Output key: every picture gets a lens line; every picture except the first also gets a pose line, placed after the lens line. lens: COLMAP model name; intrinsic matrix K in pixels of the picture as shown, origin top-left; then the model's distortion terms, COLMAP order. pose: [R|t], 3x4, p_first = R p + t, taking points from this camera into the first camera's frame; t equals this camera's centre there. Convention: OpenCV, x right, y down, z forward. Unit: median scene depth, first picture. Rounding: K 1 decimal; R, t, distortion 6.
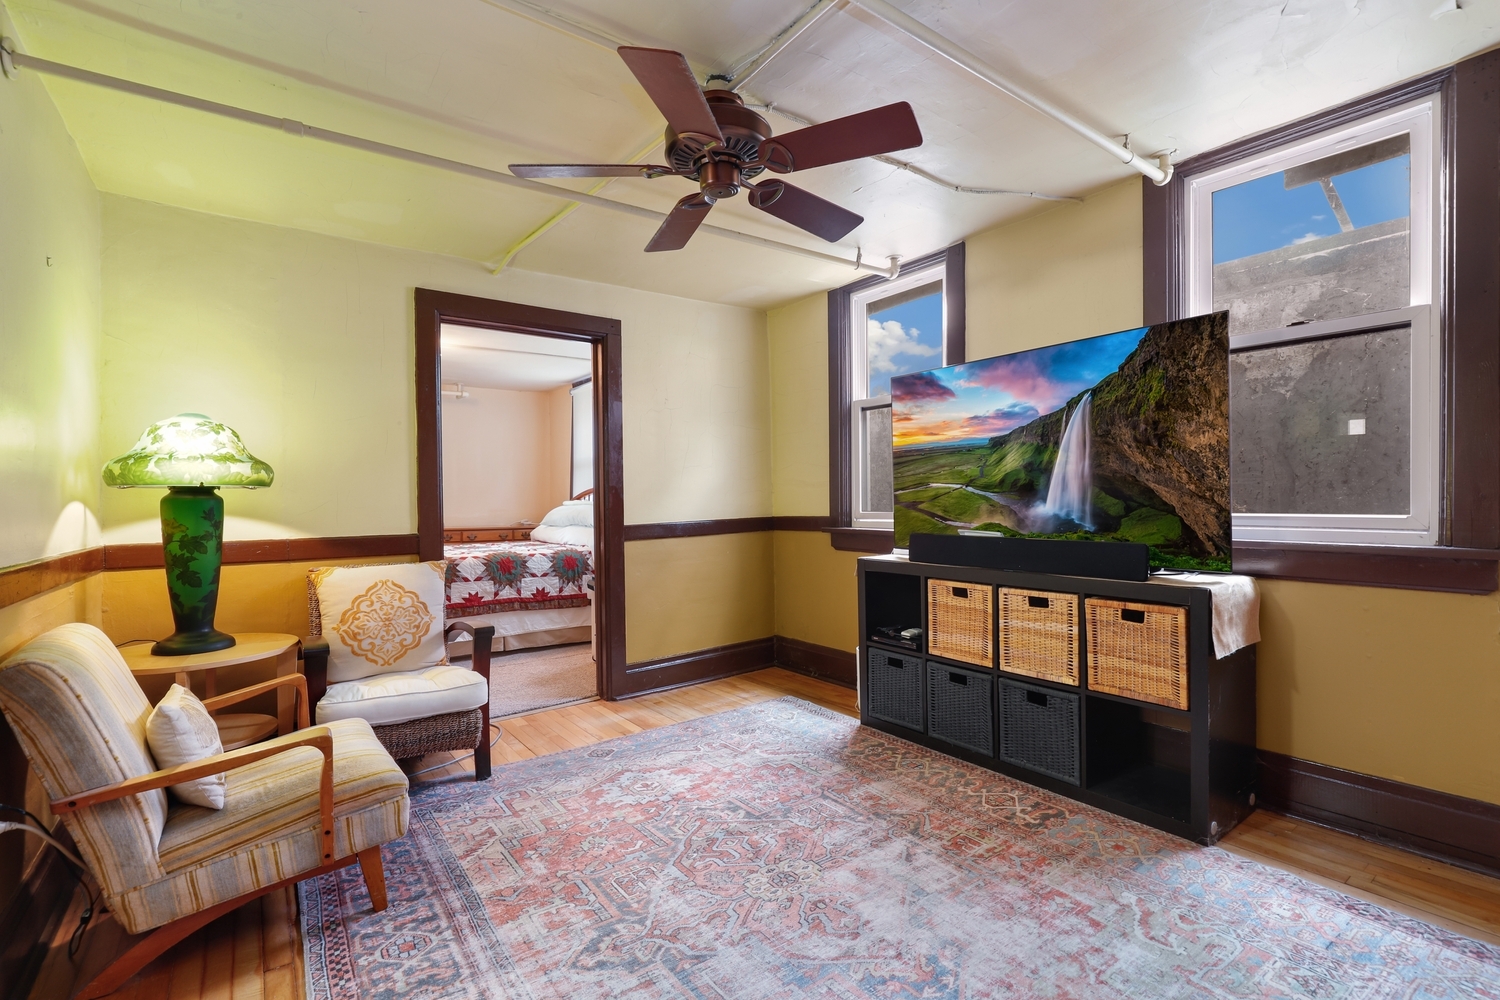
lens RADIAL K [[695.9, 0, 757.3], [0, 695.9, 503.1], [0, 0, 1]] dist [-0.024151, 0.006626]
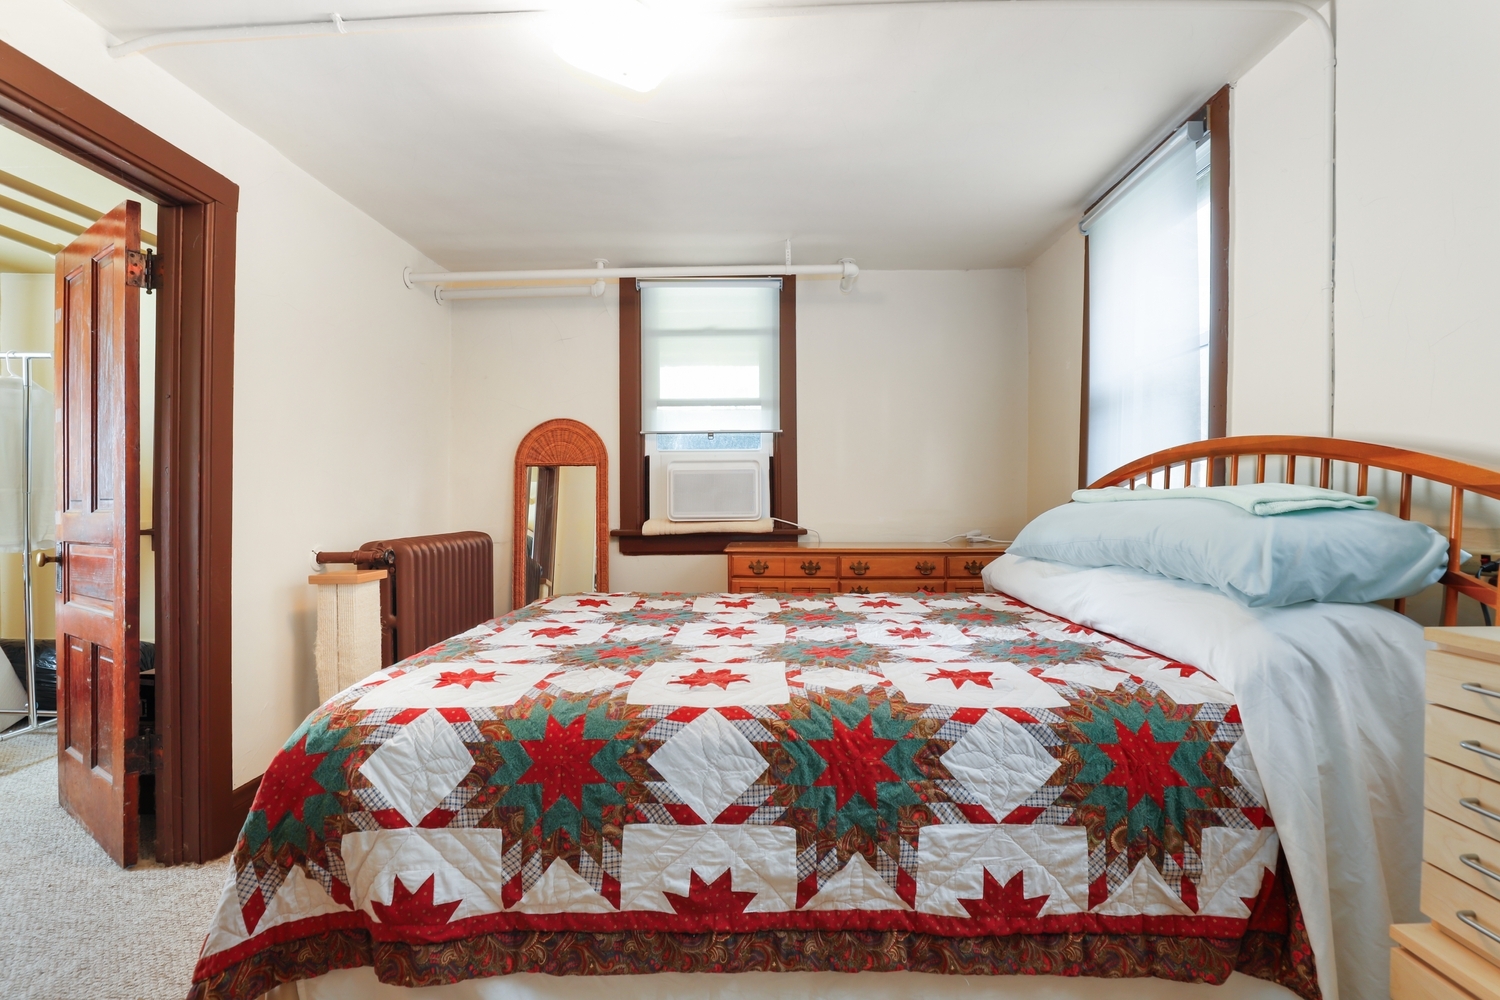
lens RADIAL K [[695.9, 0, 753.3], [0, 695.9, 499.3], [0, 0, 1]] dist [-0.024151, 0.006626]
pose [[0.790035, 0.009261, -0.612991, -0.389983], [-0.006983, 0.999957, 0.006107, 0.001593], [0.613021, -0.000544, 0.790066, 1.254279]]
